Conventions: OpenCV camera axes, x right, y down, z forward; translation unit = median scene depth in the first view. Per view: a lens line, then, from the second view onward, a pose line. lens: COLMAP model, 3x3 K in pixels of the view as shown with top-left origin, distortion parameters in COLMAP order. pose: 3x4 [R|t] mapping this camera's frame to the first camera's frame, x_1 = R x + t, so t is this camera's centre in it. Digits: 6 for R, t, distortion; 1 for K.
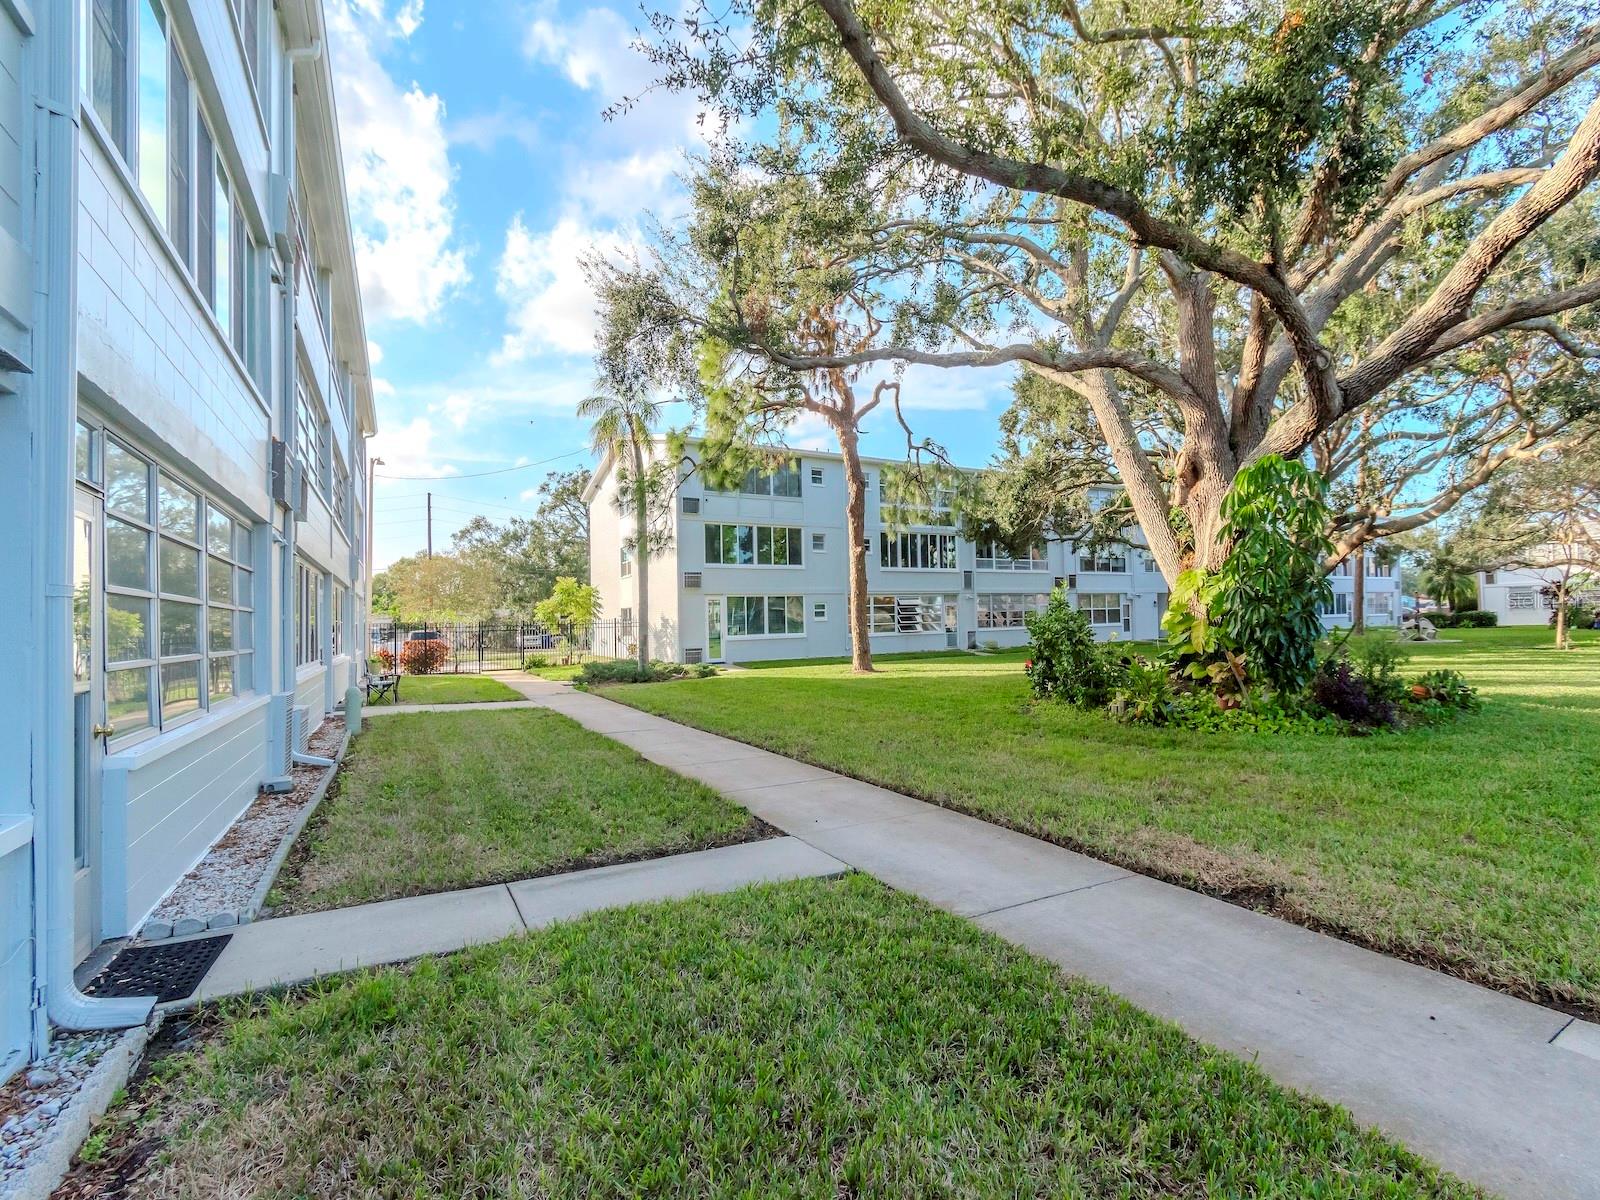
lens RADIAL K [[717.1, 0, 814.1], [0, 717.1, 611.8], [0, 0, 1]] dist [0.001245, -0.001827]
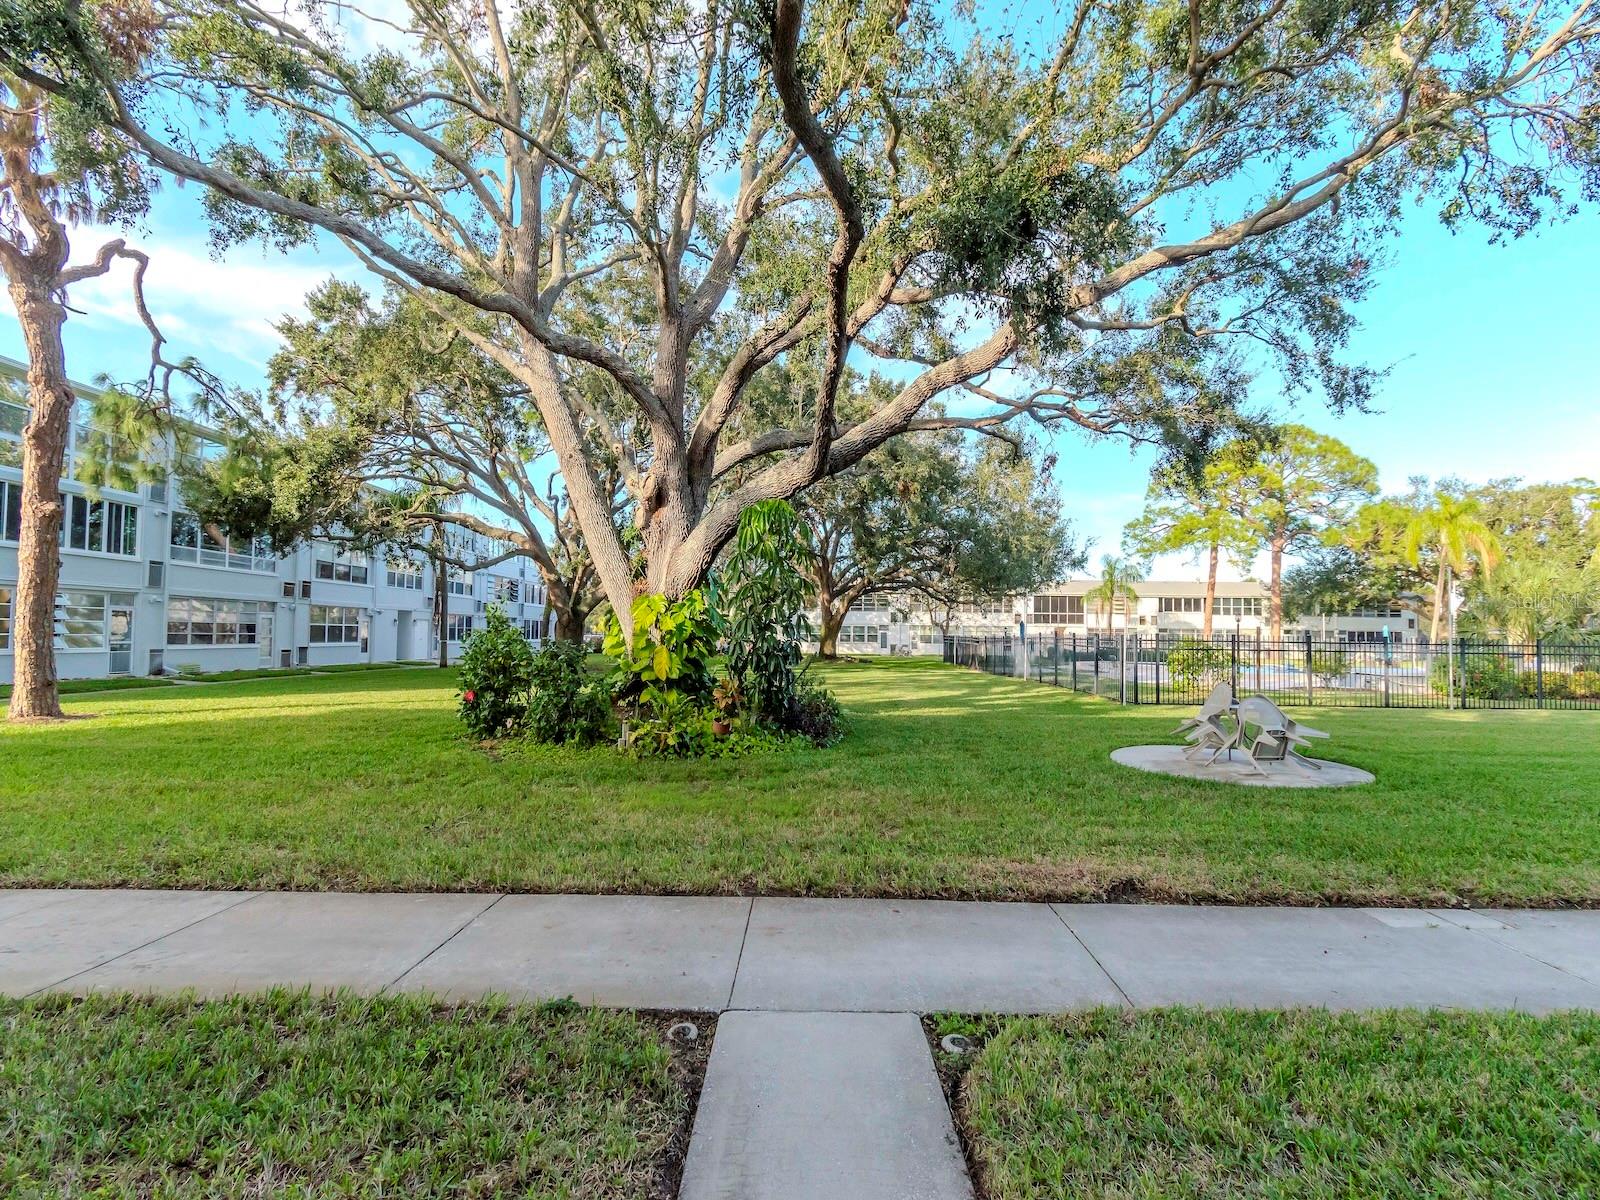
lens RADIAL K [[741.5, 0, 804.3], [0, 741.5, 616.5], [0, 0, 1]] dist [0.002123, 0.002222]
pose [[0.500368, 0.056014, 0.863999, -0.148375], [-0.038224, 0.998361, -0.042588, 0.003957], [-0.864969, -0.011716, 0.501689, 0.176176]]
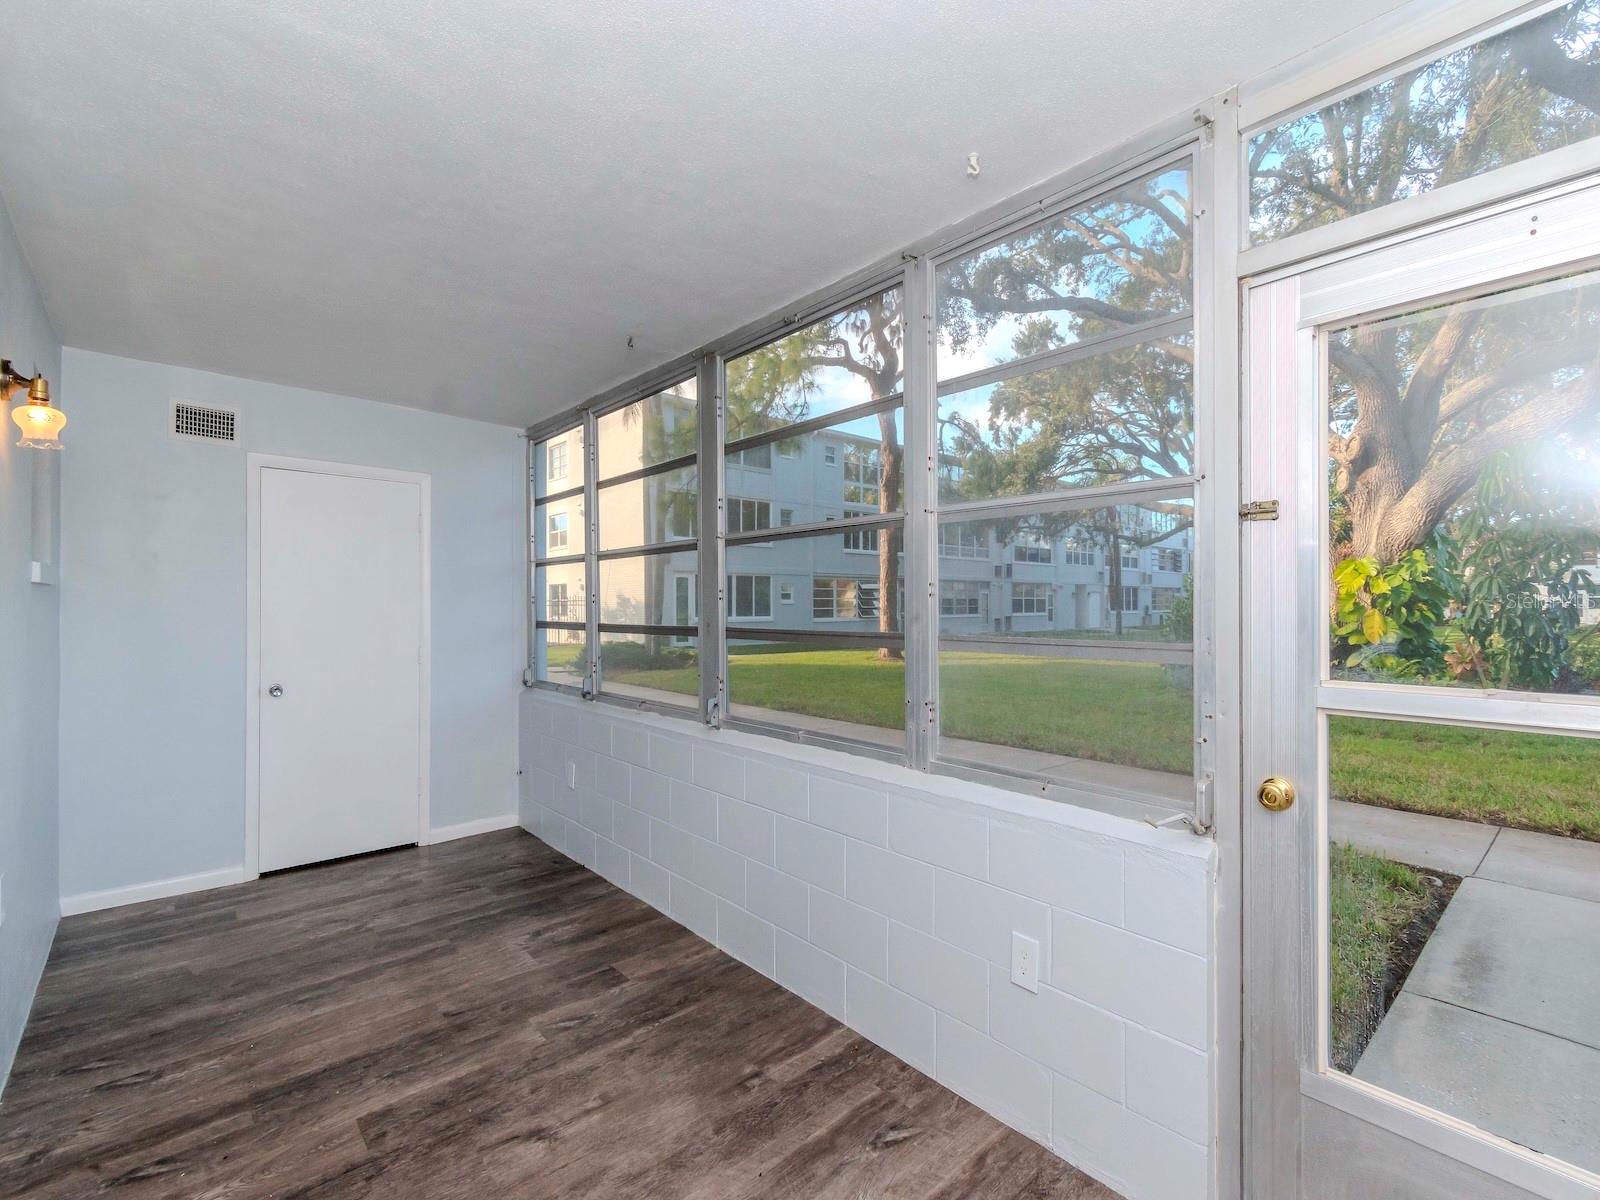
lens RADIAL K [[717.1, 0, 806.0], [0, 717.1, 612.2], [0, 0, 1]] dist [0.001245, -0.001827]
pose [[0.979079, 0.021181, 0.202375, -0.235262], [-0.025602, 0.999487, 0.019252, 0.008667], [-0.201863, -0.024030, 0.979119, 0.115103]]
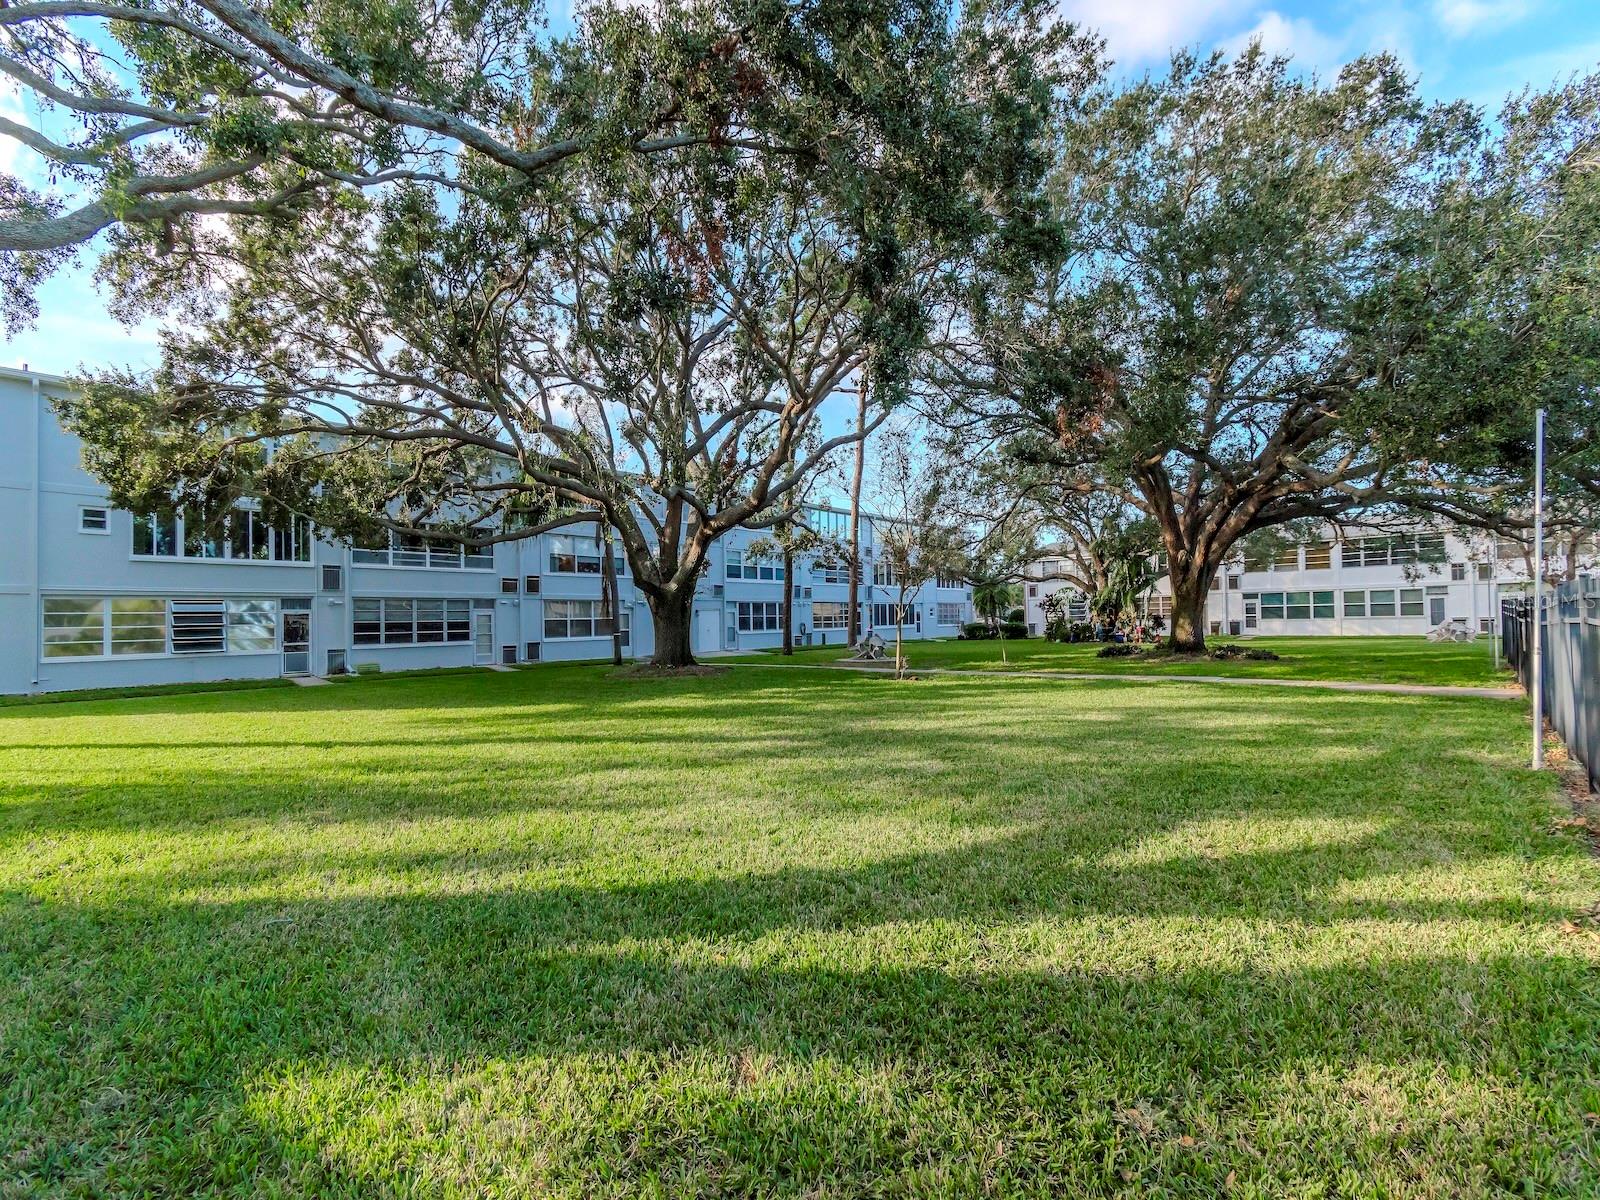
lens RADIAL K [[717.1, 0, 809.5], [0, 717.1, 605.3], [0, 0, 1]] dist [0.001245, -0.001827]
pose [[0.947207, 0.013116, 0.320356, 0.743458], [-0.007911, 0.999815, -0.017543, -0.014525], [-0.320526, 0.014083, 0.947135, 0.287043]]
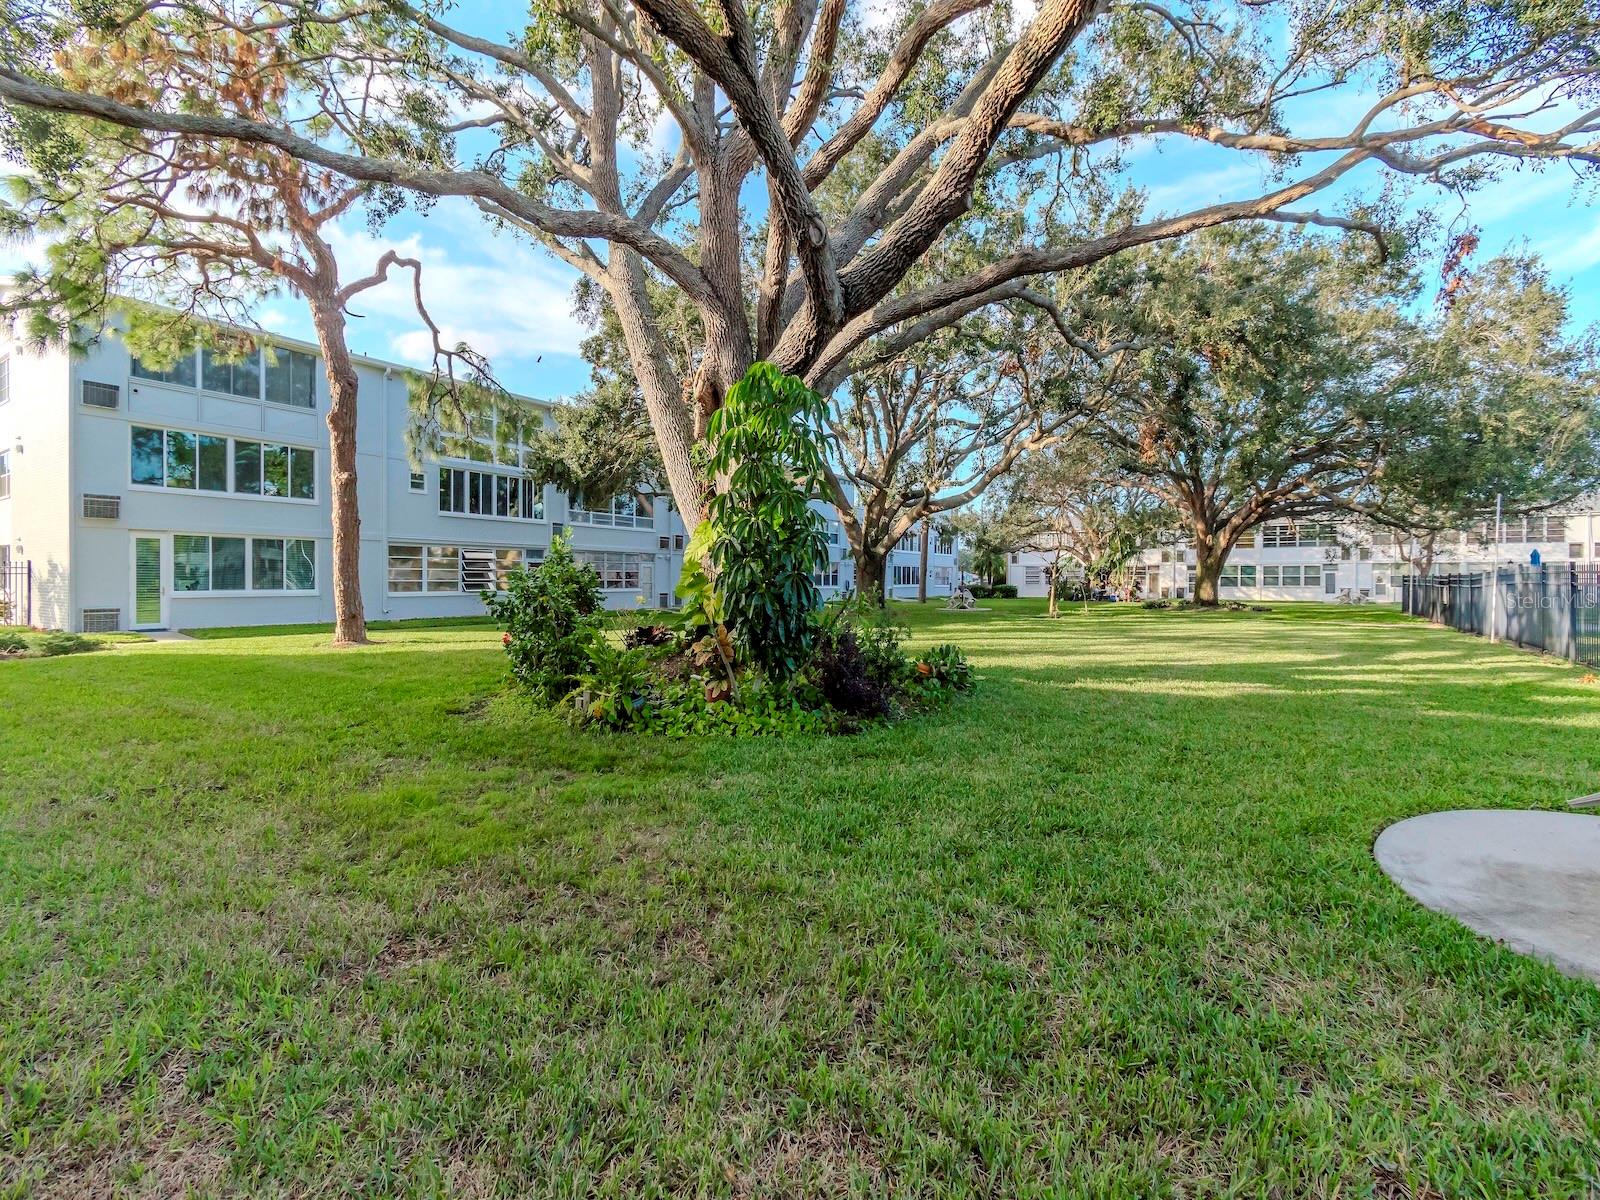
lens RADIAL K [[717.1, 0, 807.7], [0, 717.1, 590.9], [0, 0, 1]] dist [0.001245, -0.001827]
pose [[0.890619, 0.022261, 0.454204, 0.155268], [-0.032981, 0.999333, 0.015692, 0.002462], [-0.453552, -0.028955, 0.890759, 0.139346]]
